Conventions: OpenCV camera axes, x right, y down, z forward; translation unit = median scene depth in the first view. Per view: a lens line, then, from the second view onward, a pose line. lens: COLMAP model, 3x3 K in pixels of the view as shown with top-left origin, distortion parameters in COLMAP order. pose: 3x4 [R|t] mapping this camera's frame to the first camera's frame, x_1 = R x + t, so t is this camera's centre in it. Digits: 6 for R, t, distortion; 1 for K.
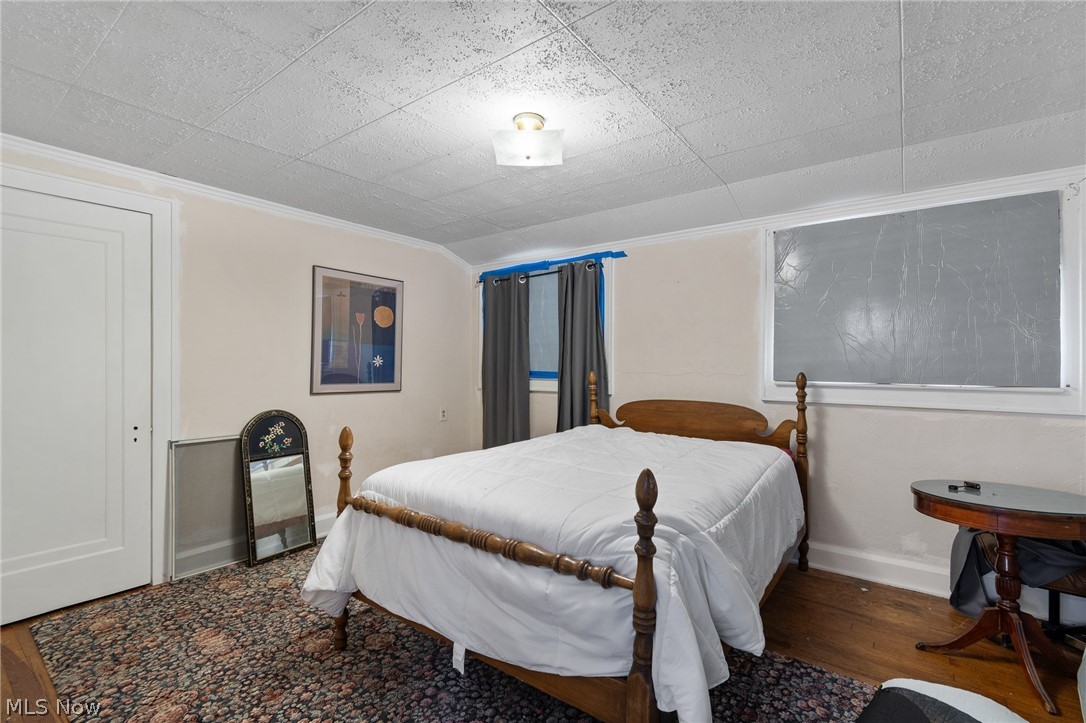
lens RADIAL K [[497.9, 0, 548.2], [0, 497.9, 366.0], [0, 0, 1]] dist [0.001933, 0.001010]
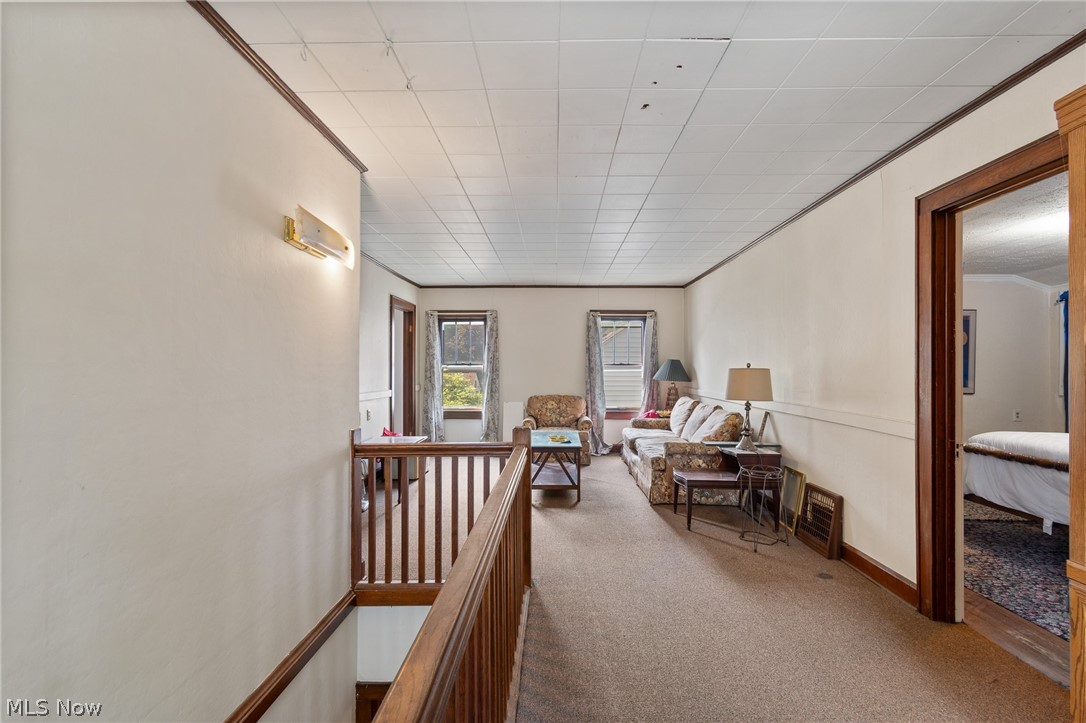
lens RADIAL K [[497.9, 0, 548.2], [0, 497.9, 366.0], [0, 0, 1]] dist [0.001933, 0.001010]
pose [[0.595731, -0.006454, -0.803158, 0.180618], [-0.008474, 0.999862, -0.014320, 0.010446], [0.803139, 0.015337, 0.595594, -1.370872]]
